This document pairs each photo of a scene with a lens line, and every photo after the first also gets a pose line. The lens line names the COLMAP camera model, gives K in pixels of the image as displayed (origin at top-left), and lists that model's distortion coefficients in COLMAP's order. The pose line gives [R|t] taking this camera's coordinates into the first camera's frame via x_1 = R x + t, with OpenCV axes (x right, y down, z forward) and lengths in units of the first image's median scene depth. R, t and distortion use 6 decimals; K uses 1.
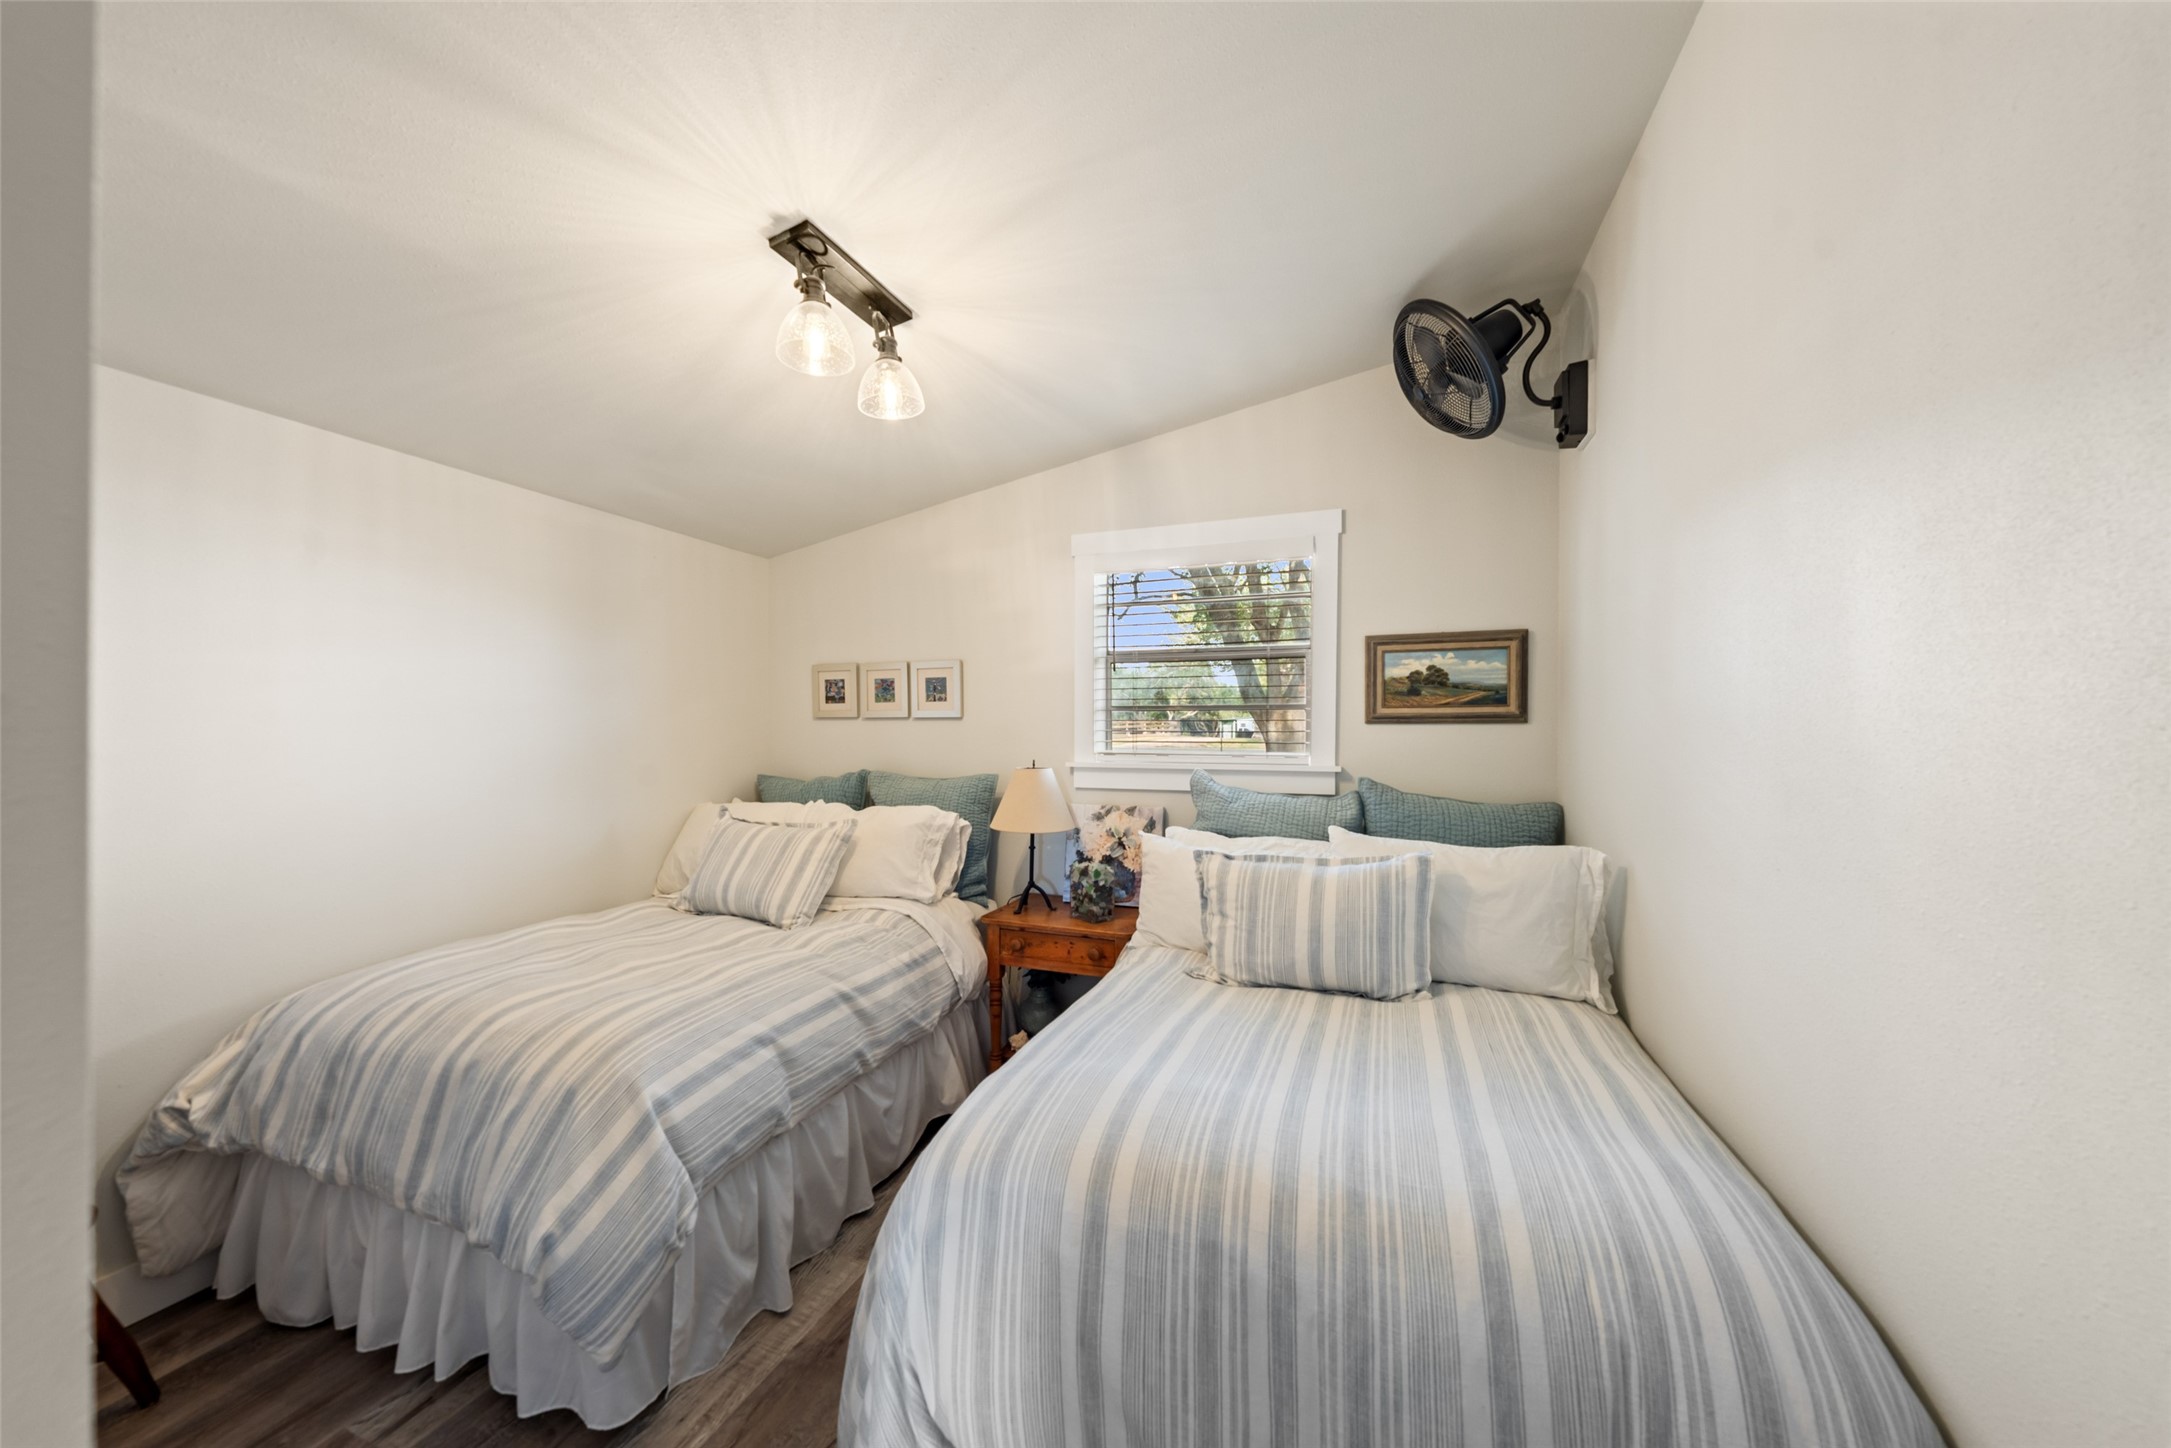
lens RADIAL K [[761.9, 0, 1085.5], [0, 761.9, 724.0], [0, 0, 1]] dist [0.000617, 0.000007]
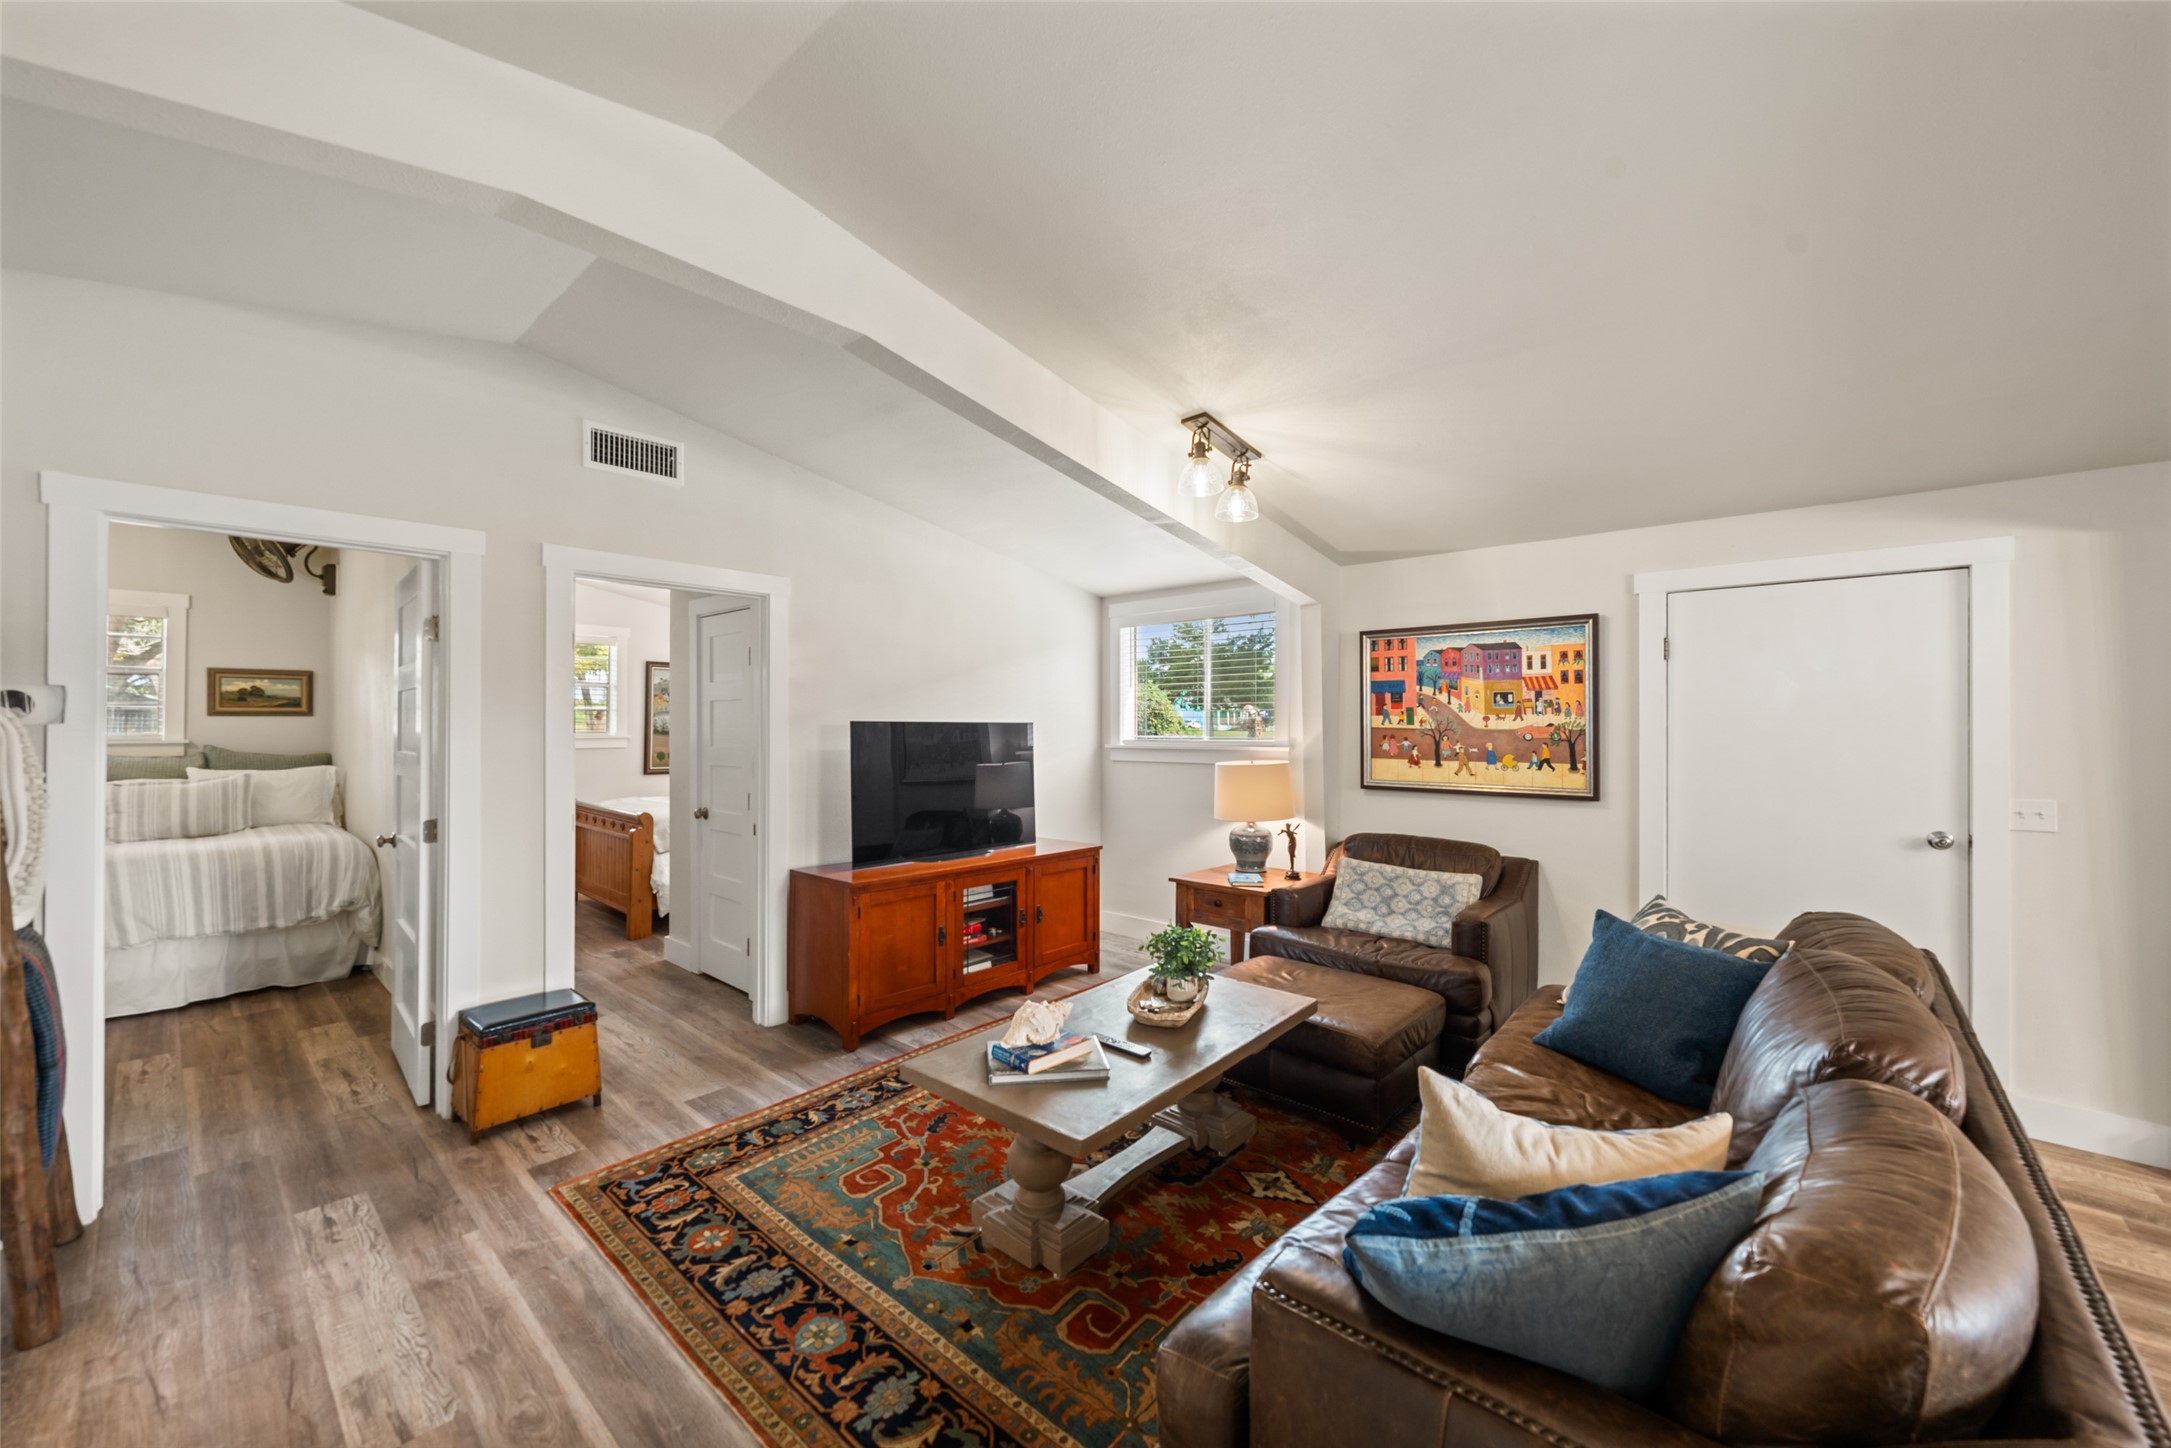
lens RADIAL K [[830.7, 0, 1072.1], [0, 830.7, 724.4], [0, 0, 1]] dist [-0.001146, 0.000422]
pose [[0.368246, -0.004085, 0.929719, -0.837042], [-0.008532, 0.999933, 0.007773, -0.015294], [-0.929689, -0.010795, 0.368187, -1.932460]]
